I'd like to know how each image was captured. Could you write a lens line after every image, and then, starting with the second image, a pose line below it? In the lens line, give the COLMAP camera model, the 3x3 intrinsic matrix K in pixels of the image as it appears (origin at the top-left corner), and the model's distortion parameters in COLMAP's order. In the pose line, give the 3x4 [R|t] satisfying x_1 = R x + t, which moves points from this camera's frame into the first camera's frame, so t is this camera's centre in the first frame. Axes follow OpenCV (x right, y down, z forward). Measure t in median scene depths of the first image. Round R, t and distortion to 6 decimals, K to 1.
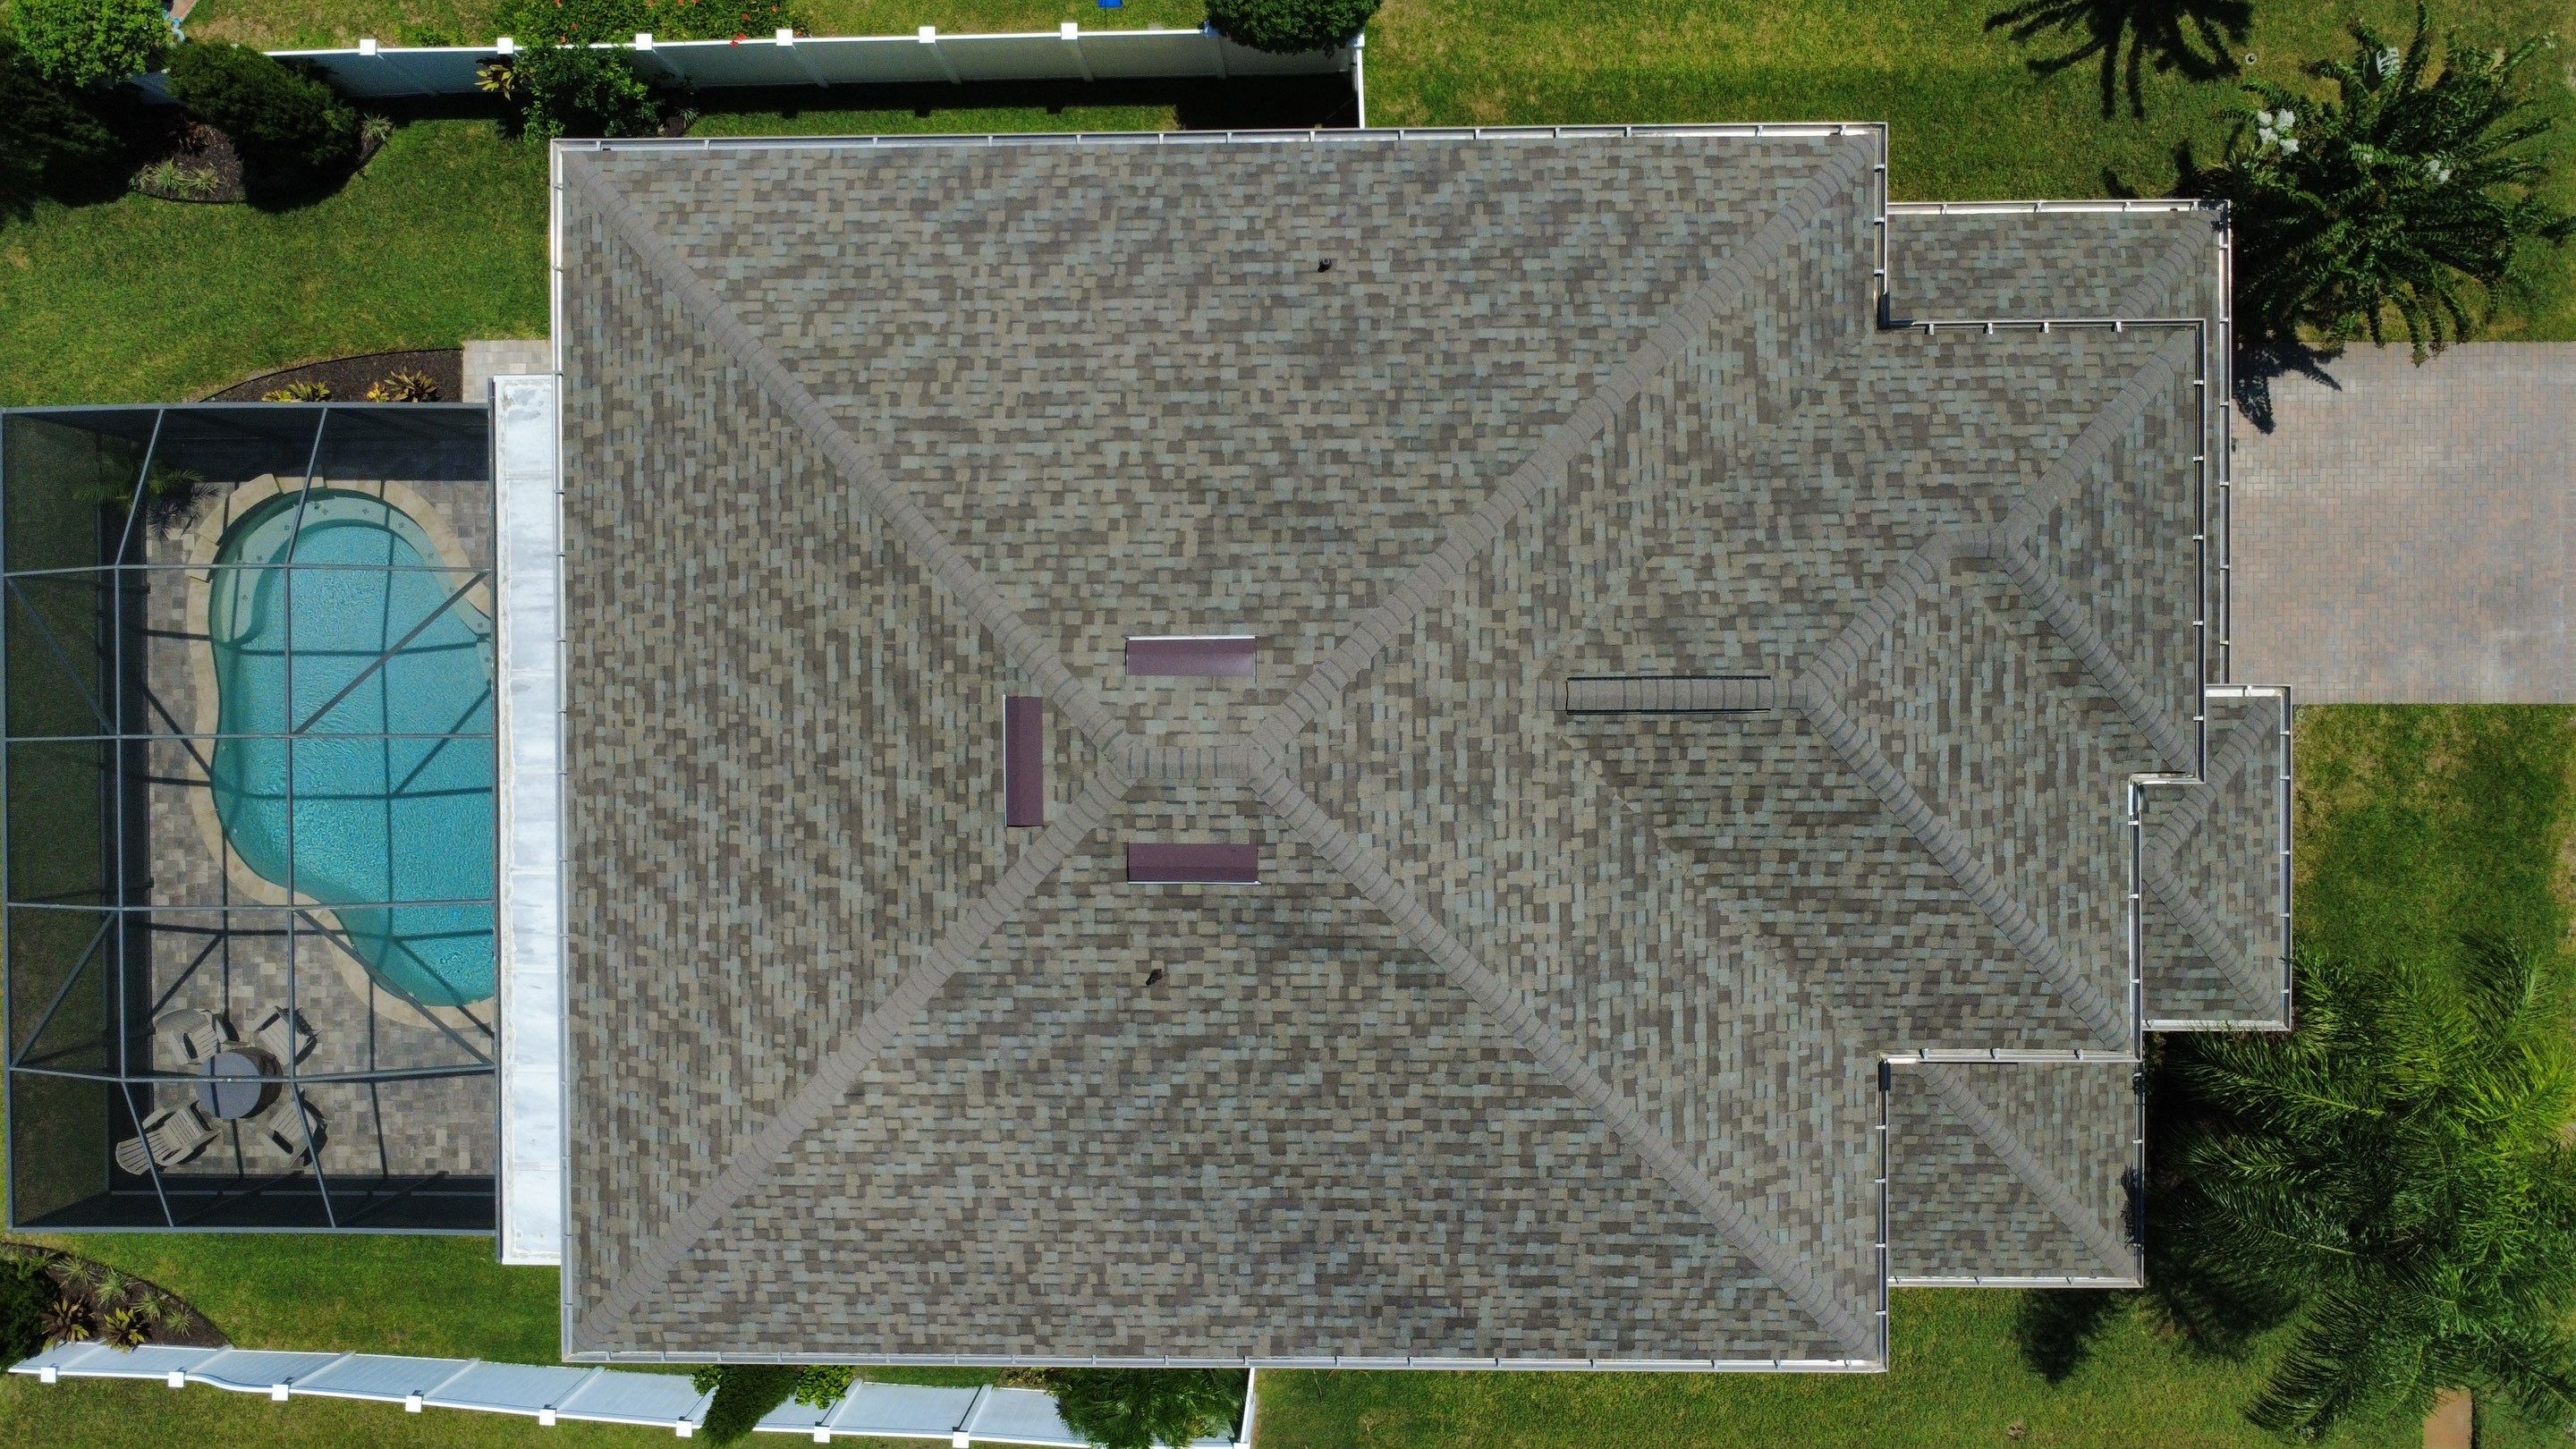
lens RADIAL K [[1876.5, 0, 1281.3], [0, 1876.5, 718.1], [0, 0, 1]] dist [-0.003501, 0.005430]
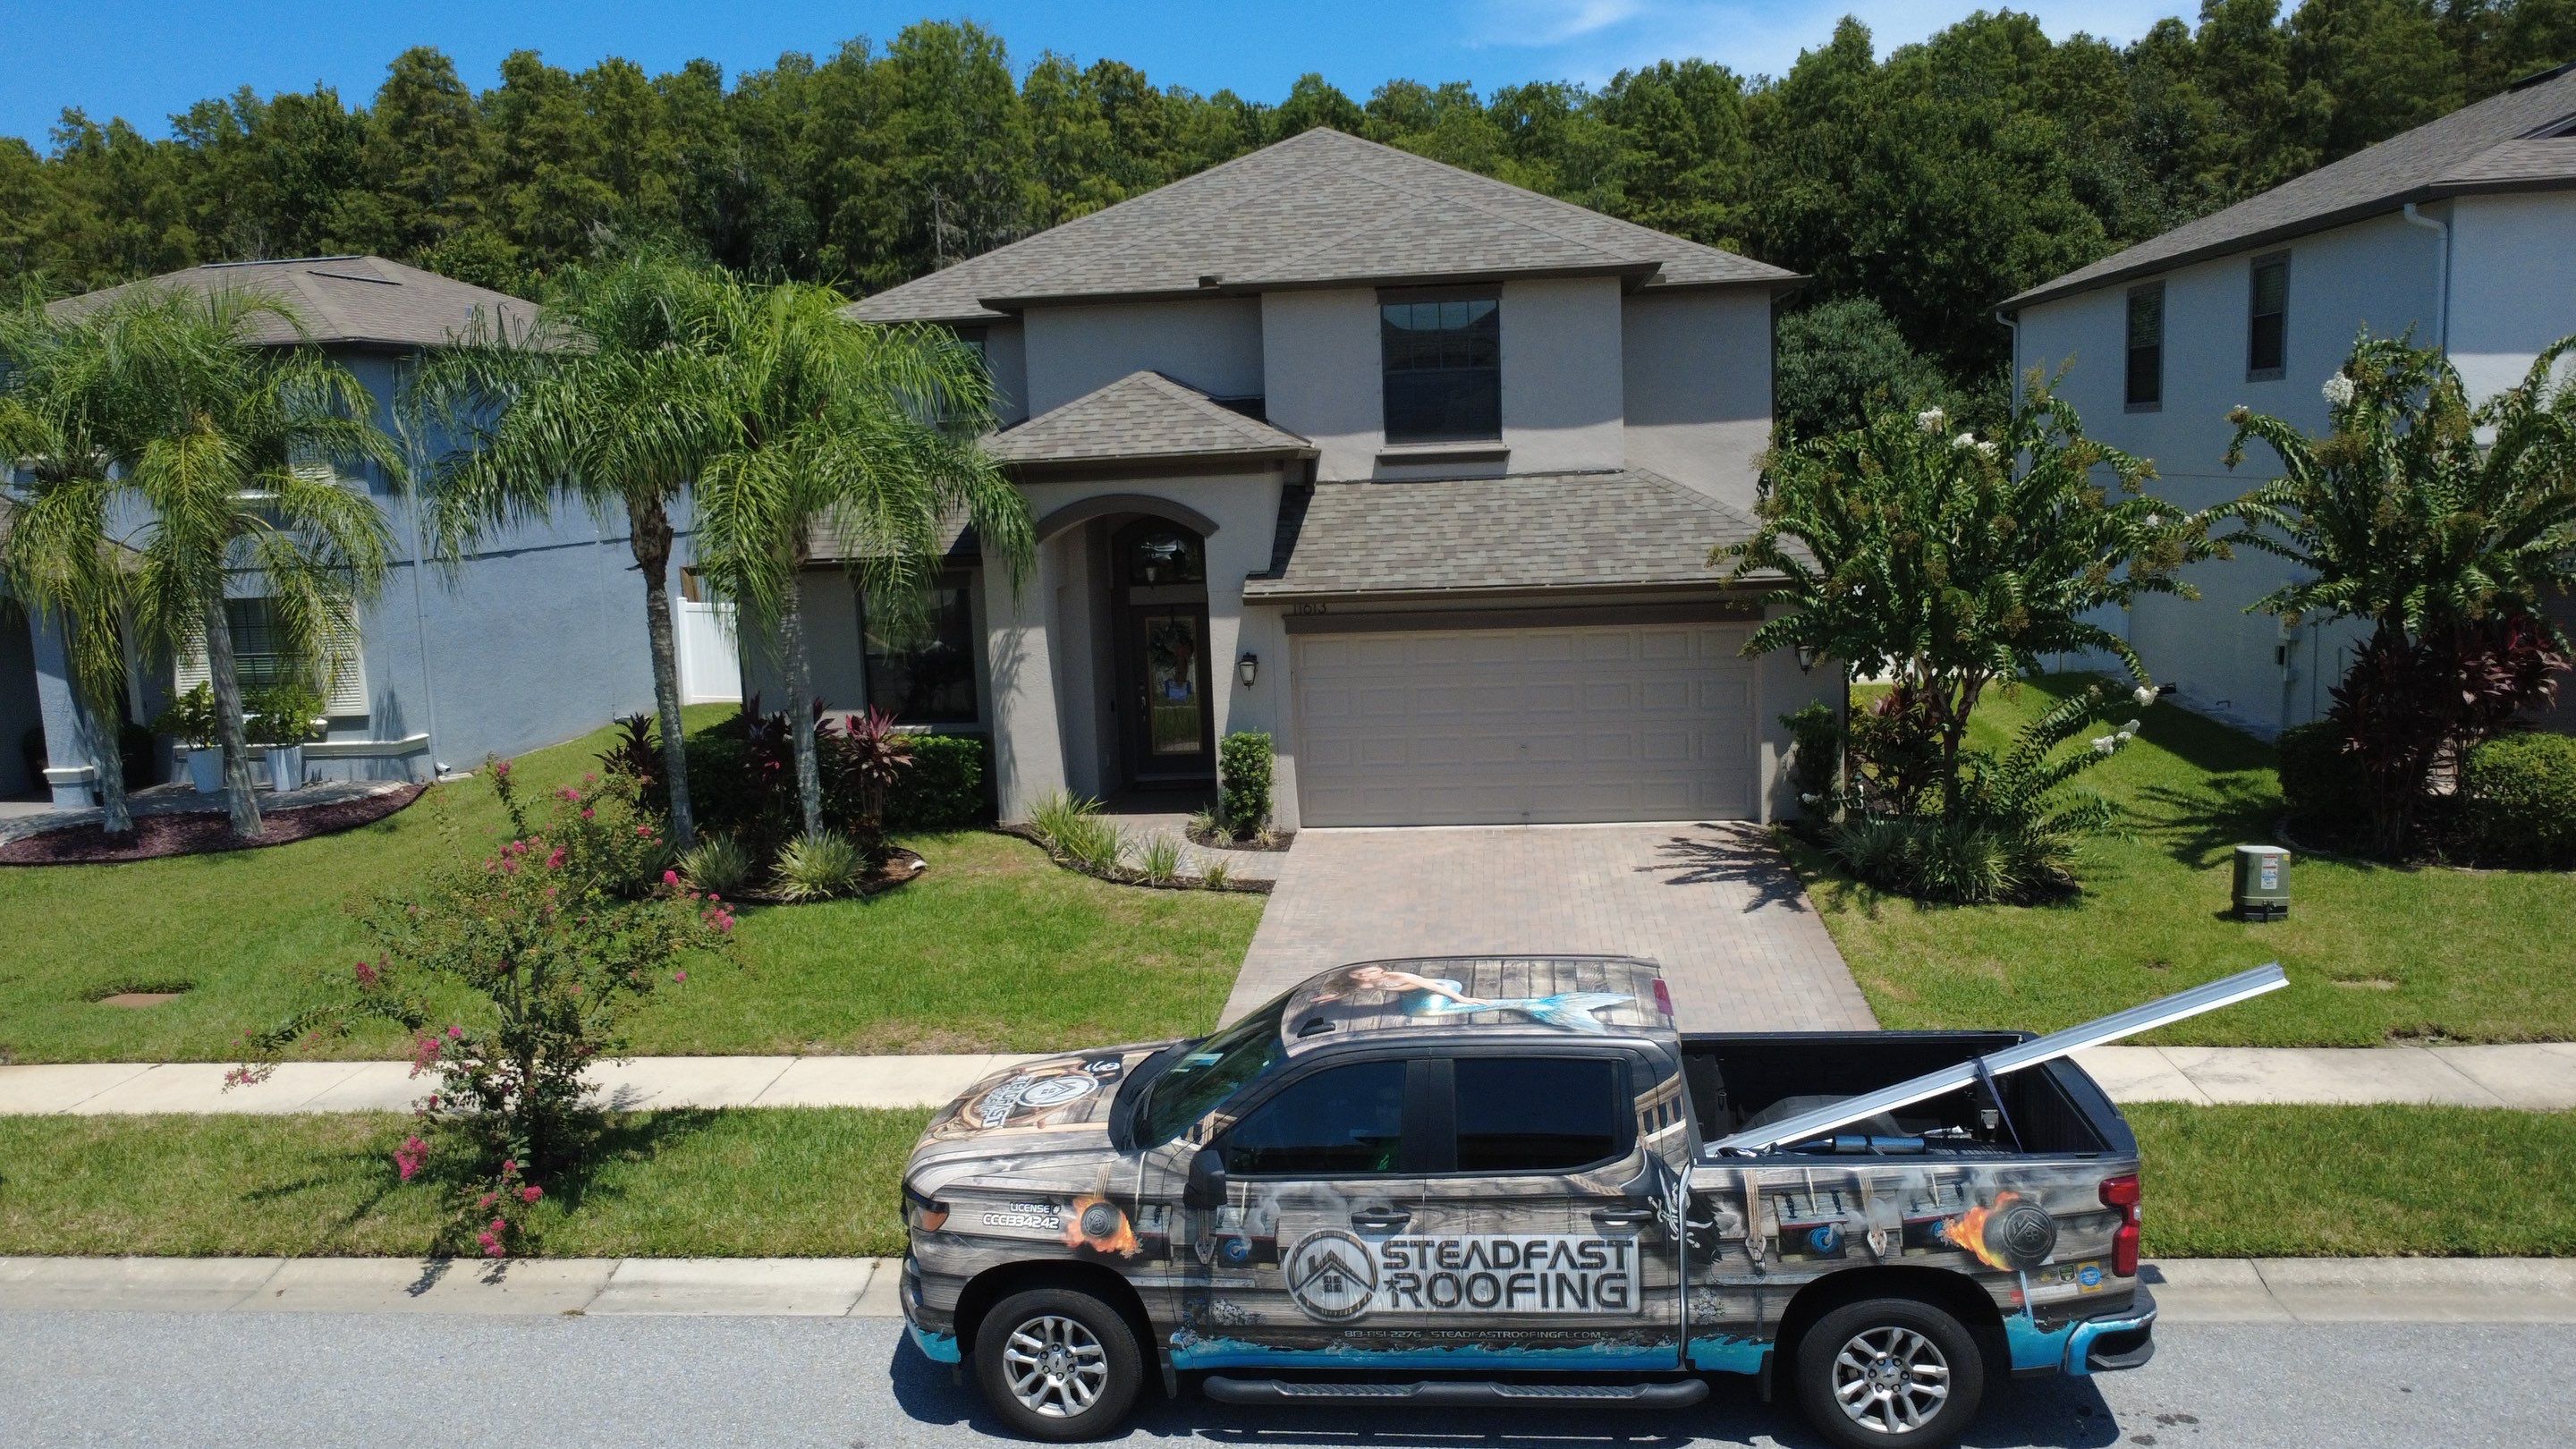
lens RADIAL K [[1876.5, 0, 1291.8], [0, 1876.5, 723.2], [0, 0, 1]] dist [-0.003501, 0.005430]
pose [[-0.110692, 0.184817, -0.976519, 1.598650], [-0.993233, 0.014184, 0.115271, -0.127784], [0.035155, 0.982671, 0.181996, 1.075801]]
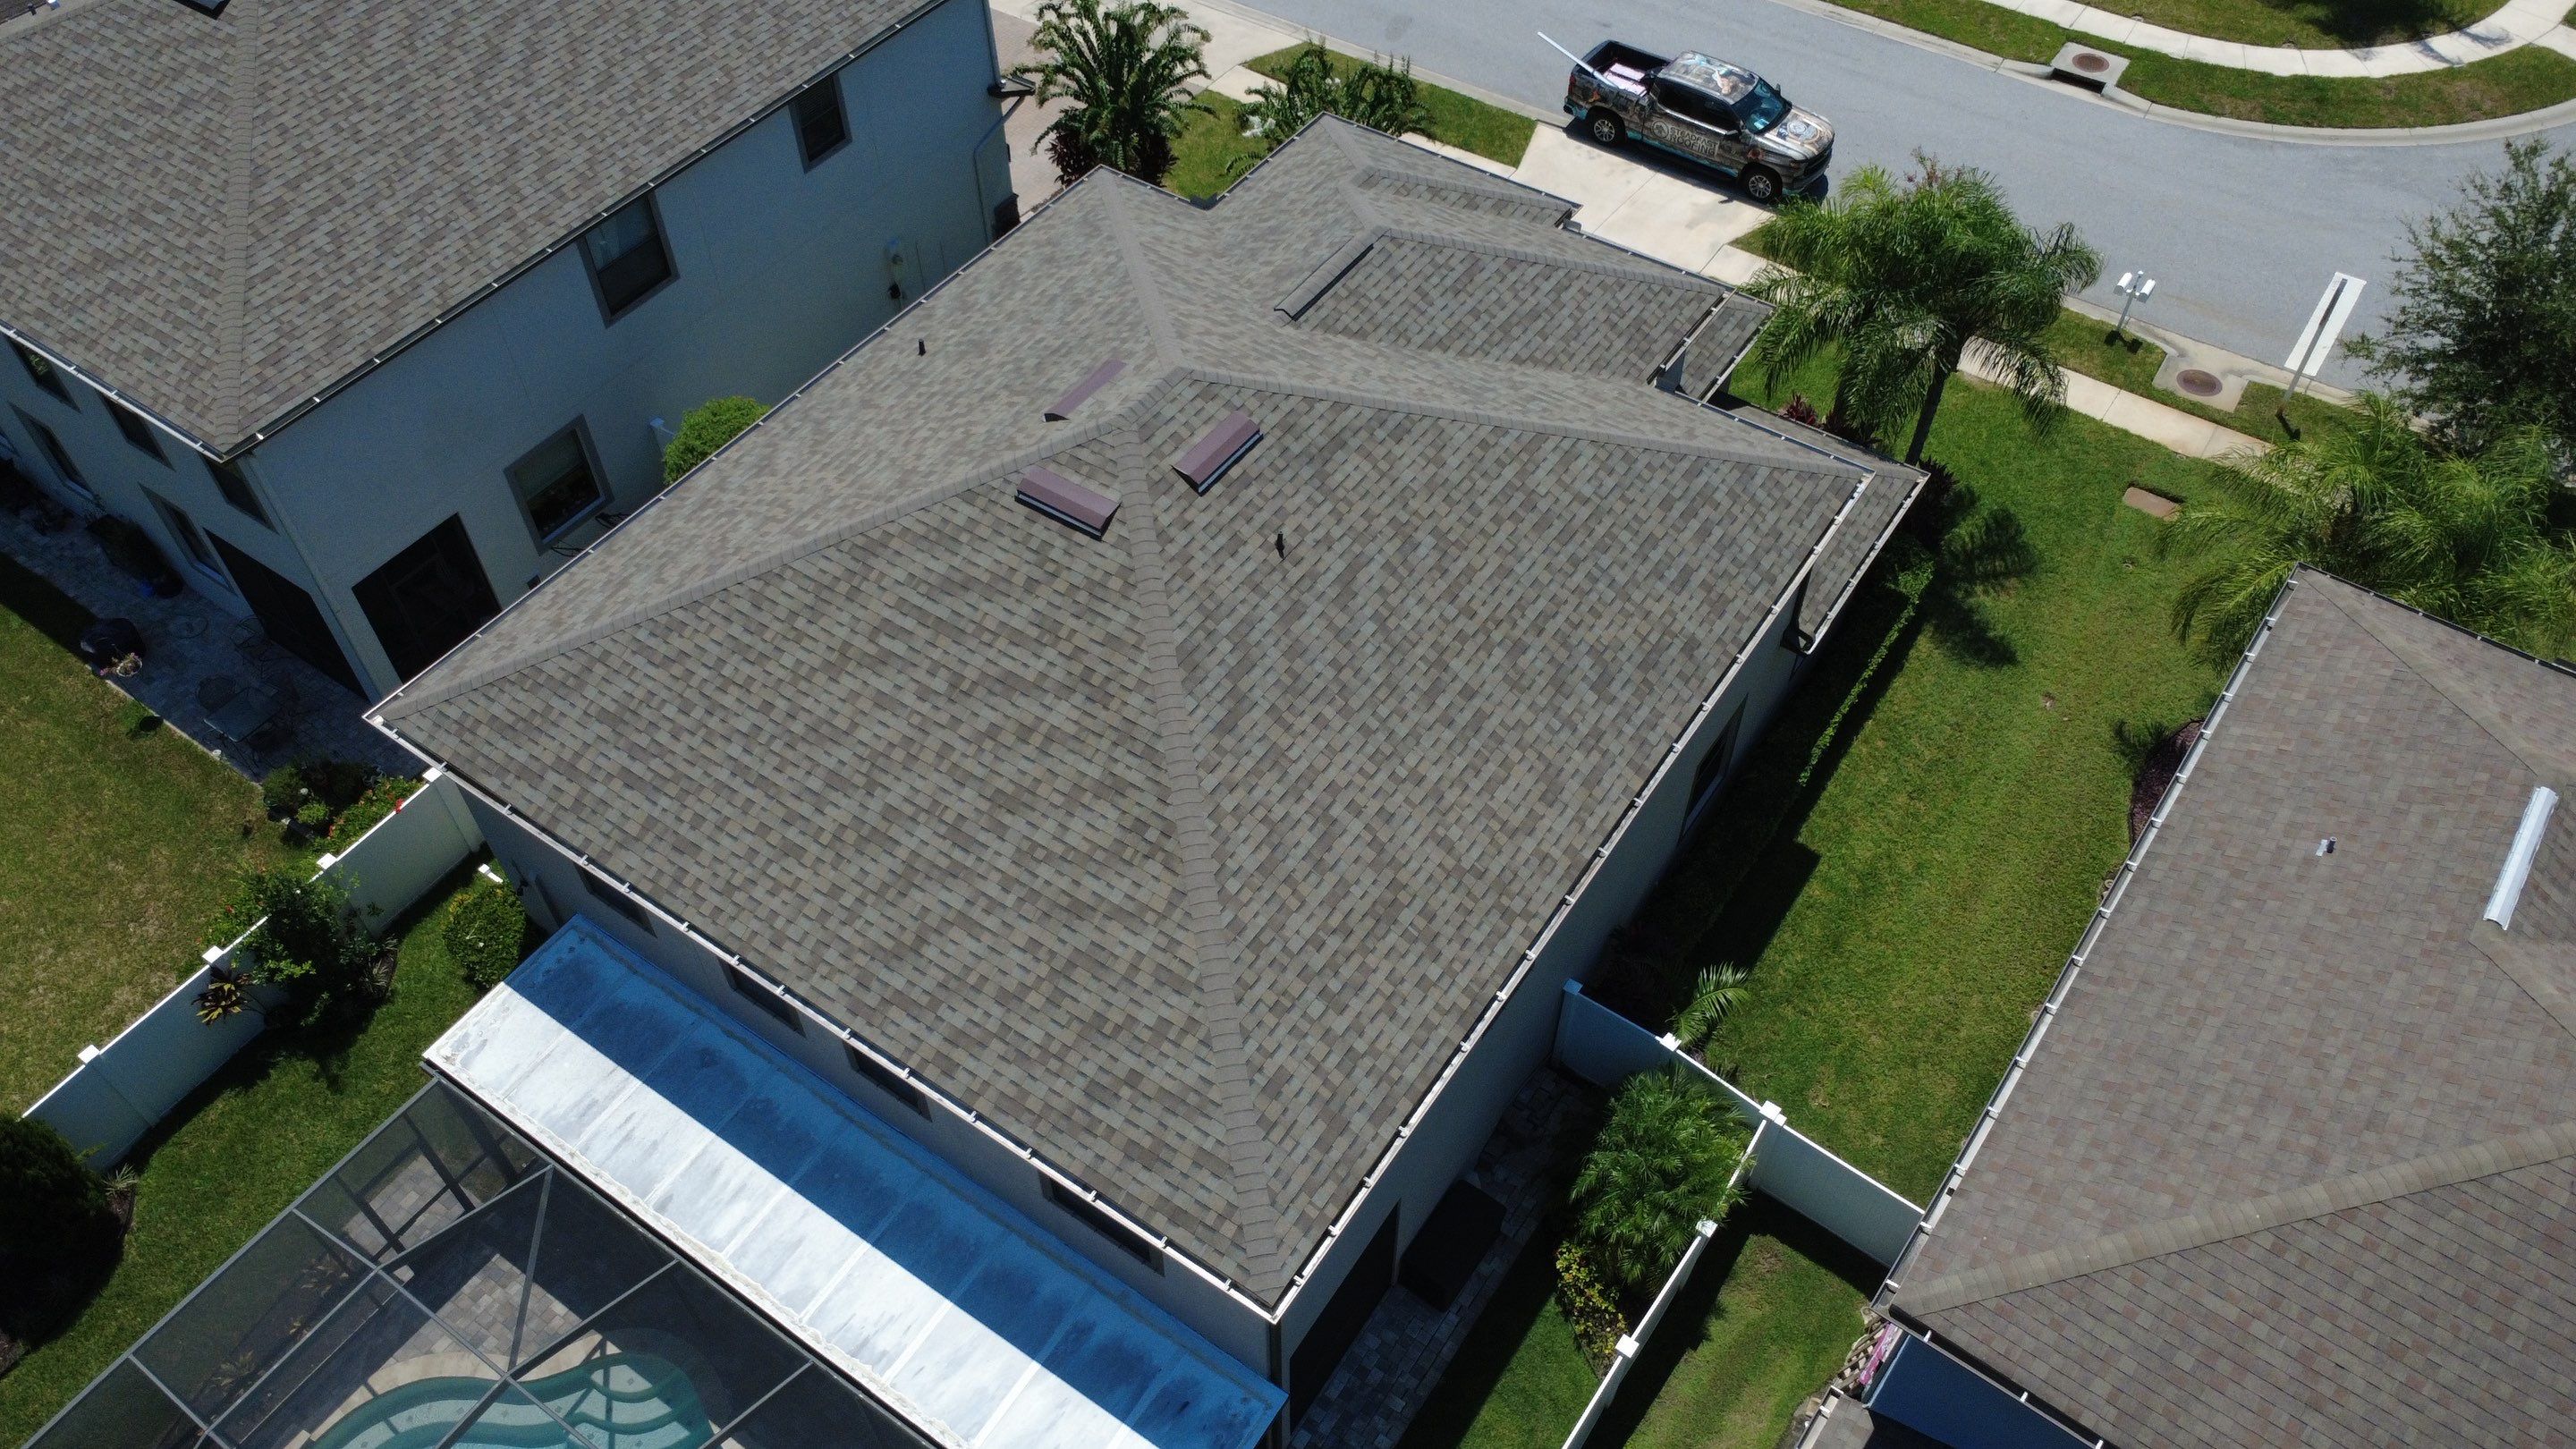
lens RADIAL K [[1876.5, 0, 1282.3], [0, 1876.5, 718.6], [0, 0, 1]] dist [-0.003501, 0.005430]
pose [[0.567970, -0.600634, 0.562716, -0.737674], [0.823035, 0.418589, -0.383924, 0.591082], [-0.004948, 0.681192, 0.732088, 0.195638]]
